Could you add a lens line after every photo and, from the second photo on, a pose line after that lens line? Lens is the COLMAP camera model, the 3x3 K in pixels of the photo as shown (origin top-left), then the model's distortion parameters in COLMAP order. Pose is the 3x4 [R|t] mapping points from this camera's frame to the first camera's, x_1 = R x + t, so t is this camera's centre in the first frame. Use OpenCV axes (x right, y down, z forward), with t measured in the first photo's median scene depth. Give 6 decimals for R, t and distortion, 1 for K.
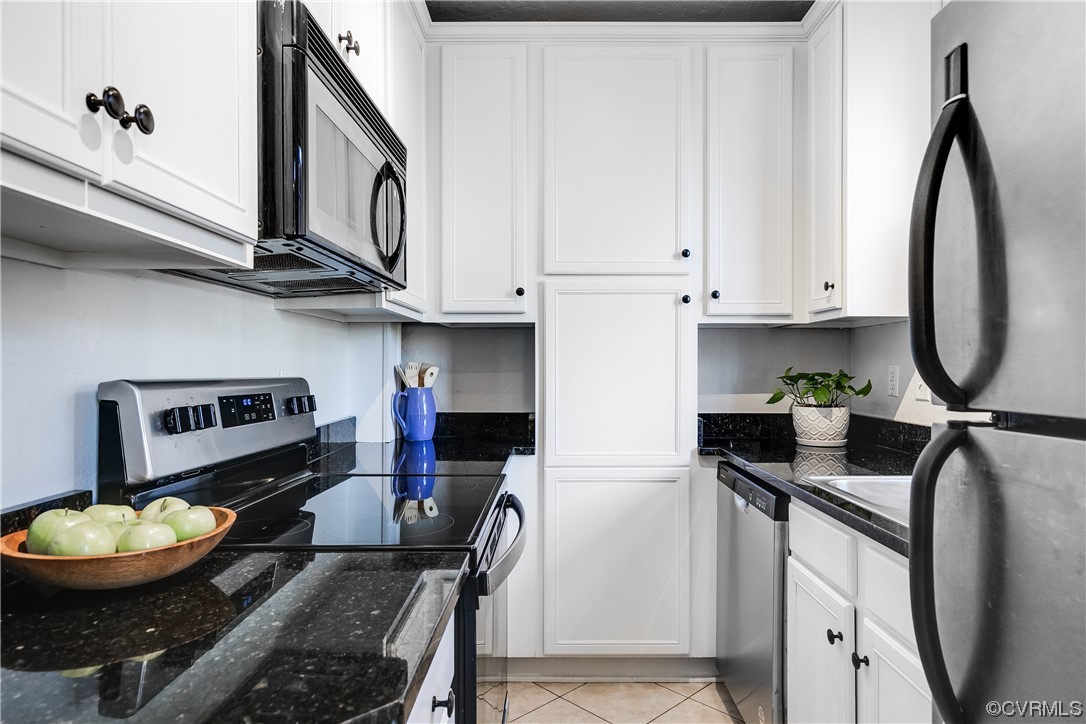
lens RADIAL K [[657.3, 0, 540.2], [0, 657.3, 357.4], [0, 0, 1]] dist [-0.003253, 0.002057]
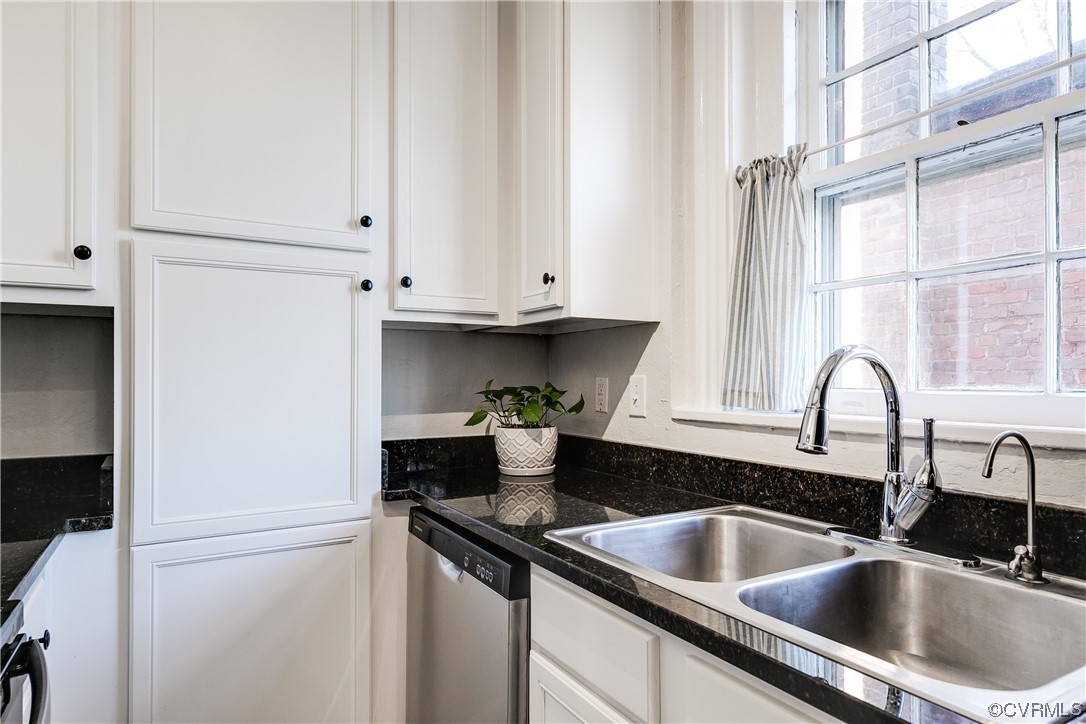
lens RADIAL K [[645.2, 0, 542.1], [0, 645.2, 373.2], [0, 0, 1]] dist [0.002507, 0.000694]
pose [[0.859699, 0.001640, 0.510798, 0.027291], [-0.003987, 0.999986, 0.003500, 0.003897], [-0.510785, -0.005046, 0.859694, 0.295446]]
